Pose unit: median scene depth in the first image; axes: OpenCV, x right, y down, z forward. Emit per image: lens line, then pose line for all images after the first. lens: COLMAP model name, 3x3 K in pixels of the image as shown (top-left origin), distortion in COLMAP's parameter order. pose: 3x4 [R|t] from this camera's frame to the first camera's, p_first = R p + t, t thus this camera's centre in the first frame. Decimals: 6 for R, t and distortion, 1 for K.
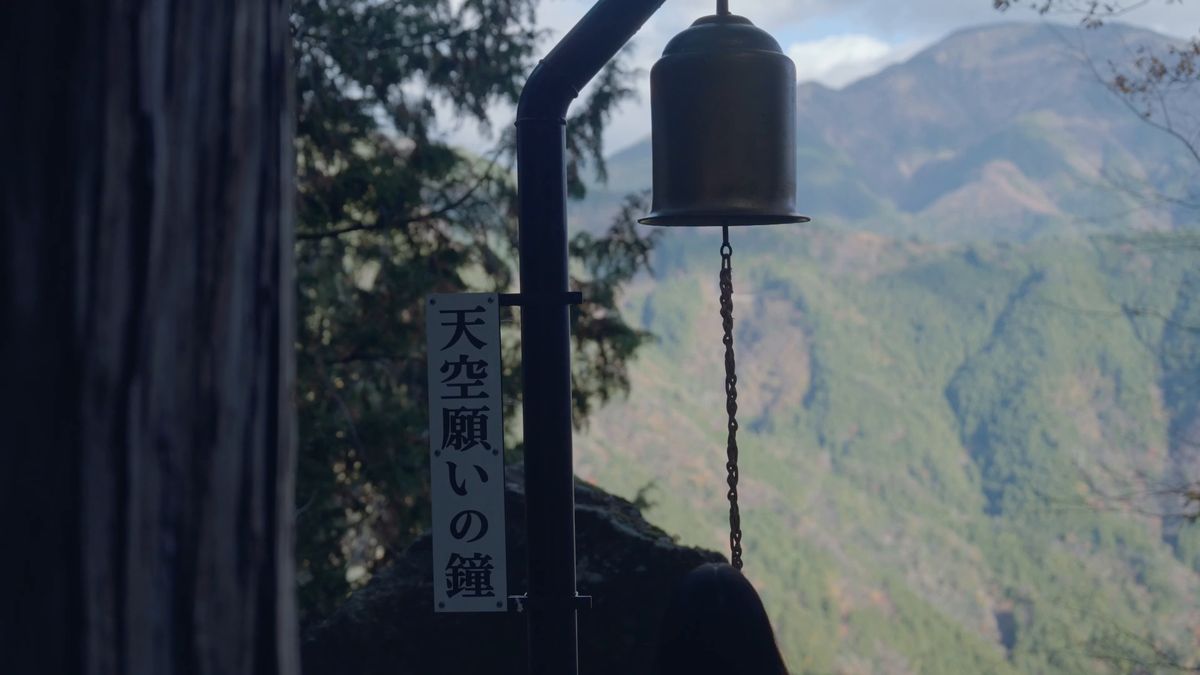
lens RADIAL K [[1693.4, 0, 600.0], [0, 1693.4, 337.5], [0, 0, 1]] dist [0.025314, 0.045201]
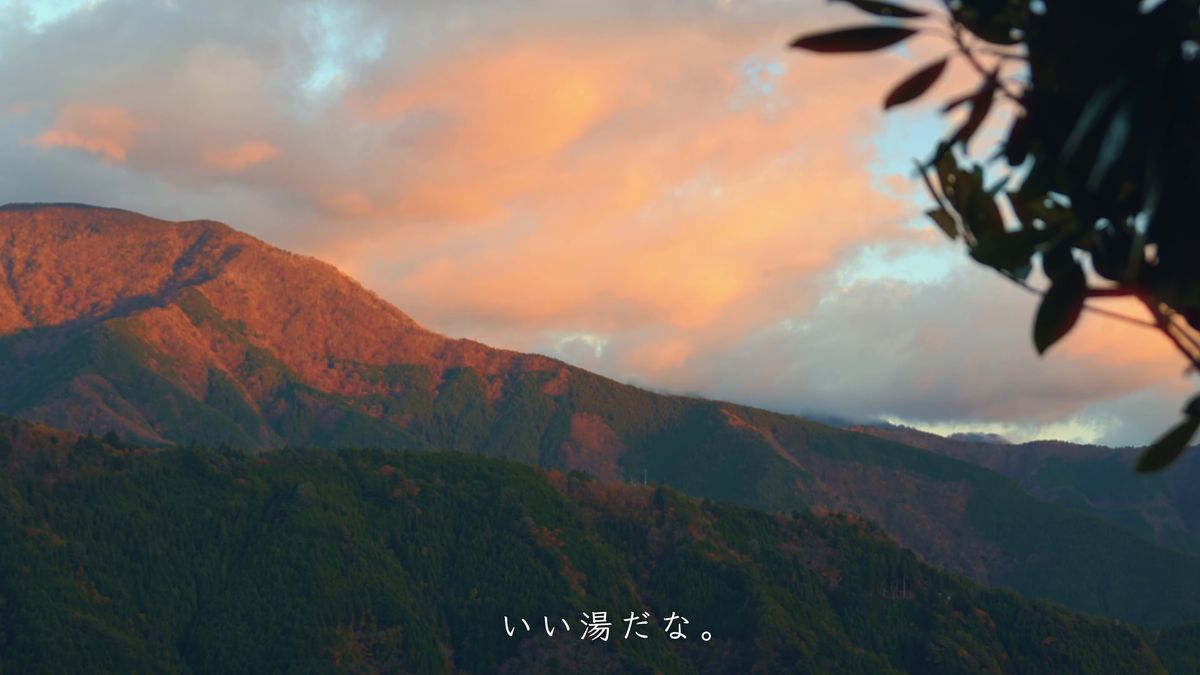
lens RADIAL K [[2191.8, 0, 600.0], [0, 2191.8, 337.5], [0, 0, 1]] dist [0.005175, 0.010725]
pose [[0.857147, 0.104687, 0.504320, -0.125164], [-0.033264, 0.988334, -0.148624, 0.035053], [-0.513996, 0.110617, 0.850630, 0.089335]]
